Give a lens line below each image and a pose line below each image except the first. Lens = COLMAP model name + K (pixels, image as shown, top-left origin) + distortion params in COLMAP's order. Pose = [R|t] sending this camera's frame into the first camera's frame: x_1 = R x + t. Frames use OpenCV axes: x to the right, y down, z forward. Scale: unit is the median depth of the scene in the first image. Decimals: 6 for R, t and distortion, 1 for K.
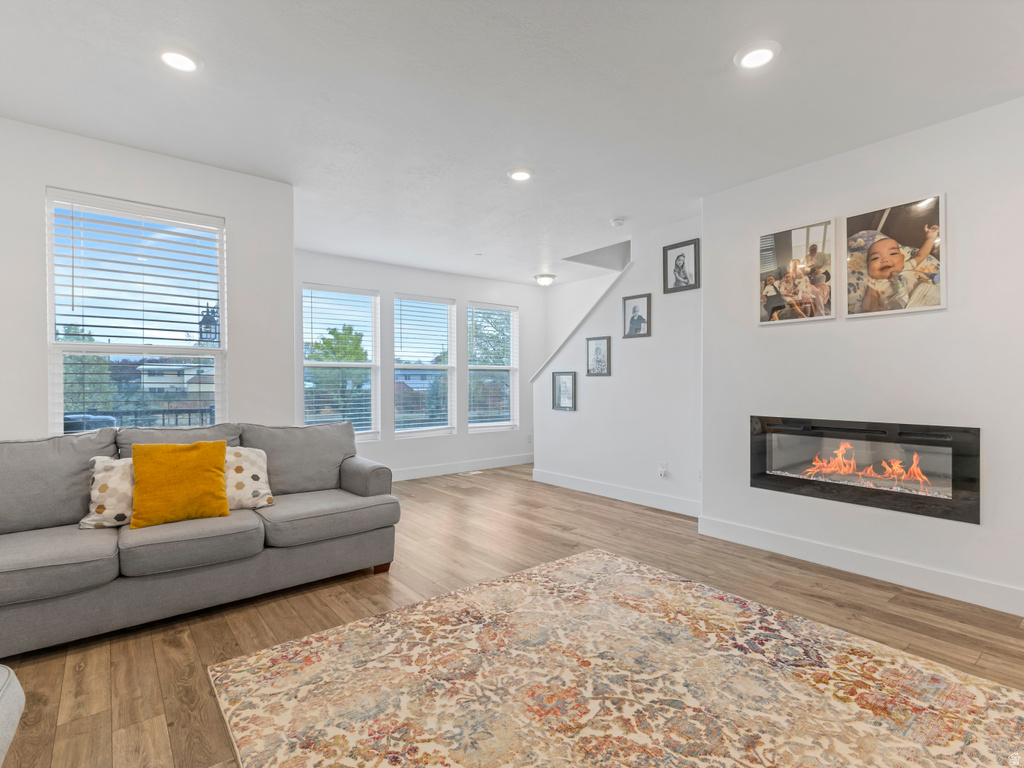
lens RADIAL K [[502.7, 0, 515.2], [0, 502.7, 384.0], [0, 0, 1]] dist [0.013344, -0.001019]
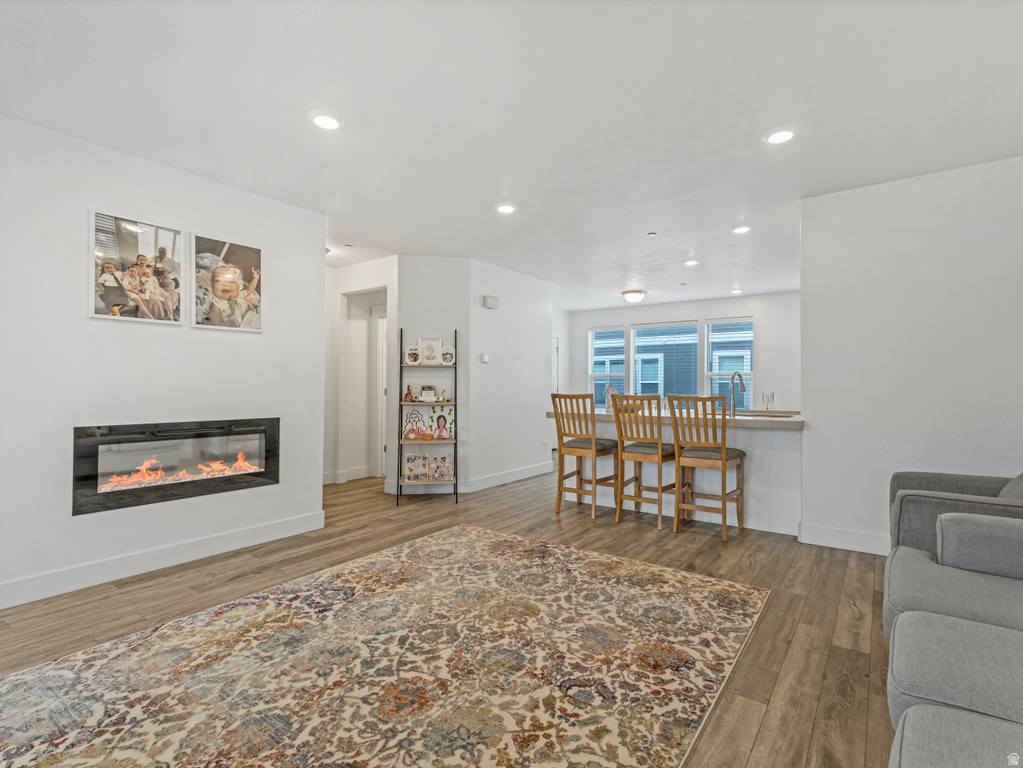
lens RADIAL K [[502.3, 0, 514.6], [0, 502.3, 384.0], [0, 0, 1]] dist [0.013344, -0.001019]
pose [[-0.255013, 0.006806, 0.966914, -0.635678], [0.001513, 0.999977, -0.006639, 0.000205], [-0.966937, -0.000230, -0.255017, 0.680467]]
